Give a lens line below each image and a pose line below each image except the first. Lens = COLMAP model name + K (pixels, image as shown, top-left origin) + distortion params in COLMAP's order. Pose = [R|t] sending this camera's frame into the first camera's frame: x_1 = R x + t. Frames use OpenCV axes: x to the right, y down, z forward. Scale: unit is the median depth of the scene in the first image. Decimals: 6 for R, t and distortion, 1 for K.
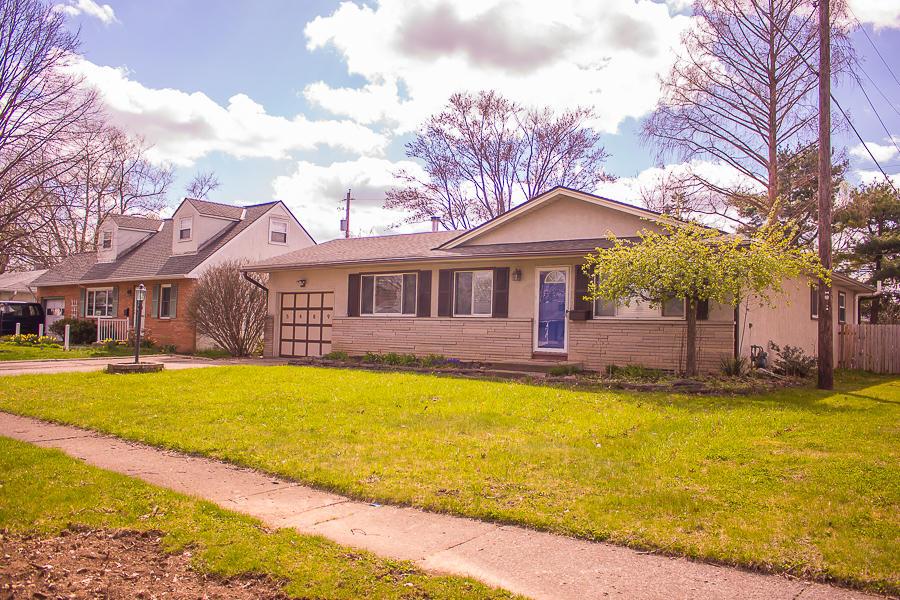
lens RADIAL K [[763.4, 0, 445.8], [0, 763.4, 301.8], [0, 0, 1]] dist [-0.158341, 0.143391]
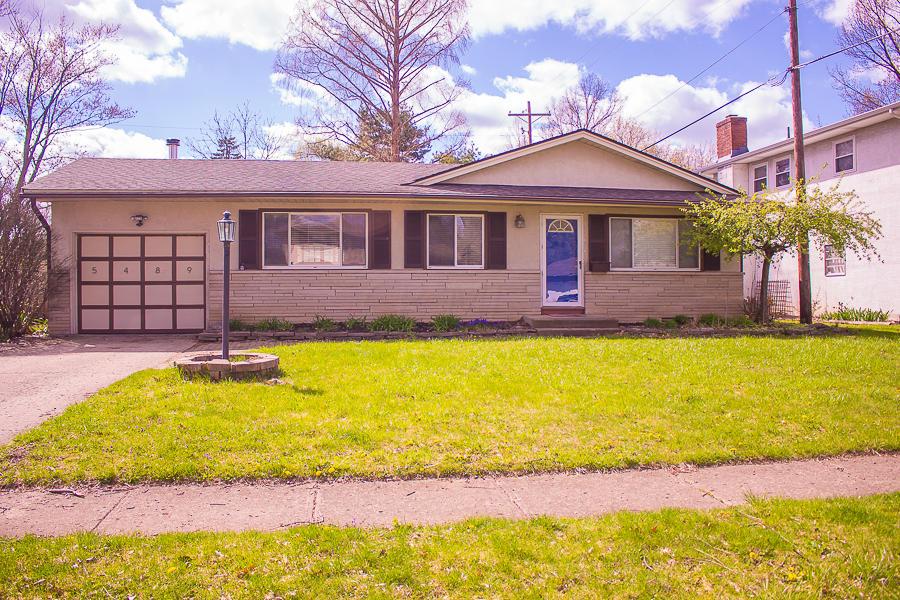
lens RADIAL K [[763.4, 0, 445.8], [0, 763.4, 301.8], [0, 0, 1]] dist [-0.158341, 0.143391]
pose [[0.677851, -0.037021, 0.734267, -0.578315], [-0.010739, 0.998126, 0.060238, 0.005513], [-0.735121, -0.048718, 0.676183, 0.424442]]
